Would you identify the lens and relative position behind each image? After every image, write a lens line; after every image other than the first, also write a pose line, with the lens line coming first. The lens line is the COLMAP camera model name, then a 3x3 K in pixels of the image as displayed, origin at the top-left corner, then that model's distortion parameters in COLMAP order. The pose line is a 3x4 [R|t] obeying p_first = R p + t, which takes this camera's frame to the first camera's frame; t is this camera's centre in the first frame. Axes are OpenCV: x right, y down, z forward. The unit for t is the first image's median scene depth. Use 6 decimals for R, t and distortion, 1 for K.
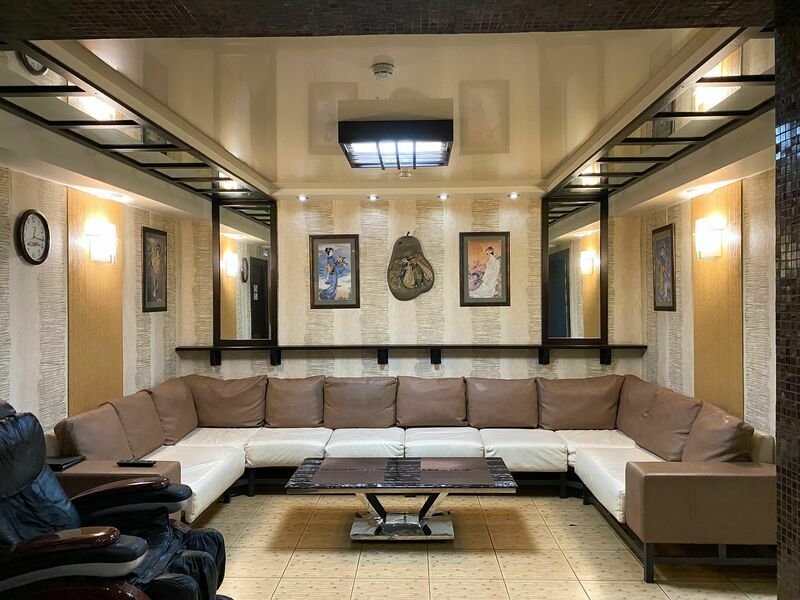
lens RADIAL K [[585.2, 0, 400.0], [0, 585.2, 300.0], [0, 0, 1]] dist [0.001843, 0.000747]
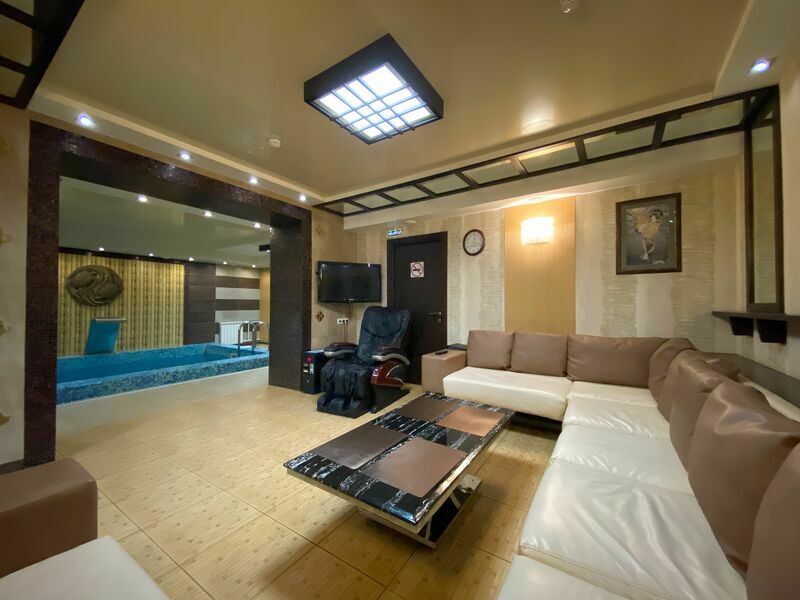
lens RADIAL K [[316.5, 0, 400.0], [0, 316.5, 300.0], [0, 0, 1]] dist [0.015579, -0.000135]
pose [[-0.520164, -0.014918, -0.853936, 0.456446], [-0.004814, 0.999883, -0.014535, 0.113010], [0.854053, -0.003450, -0.520175, 1.296889]]
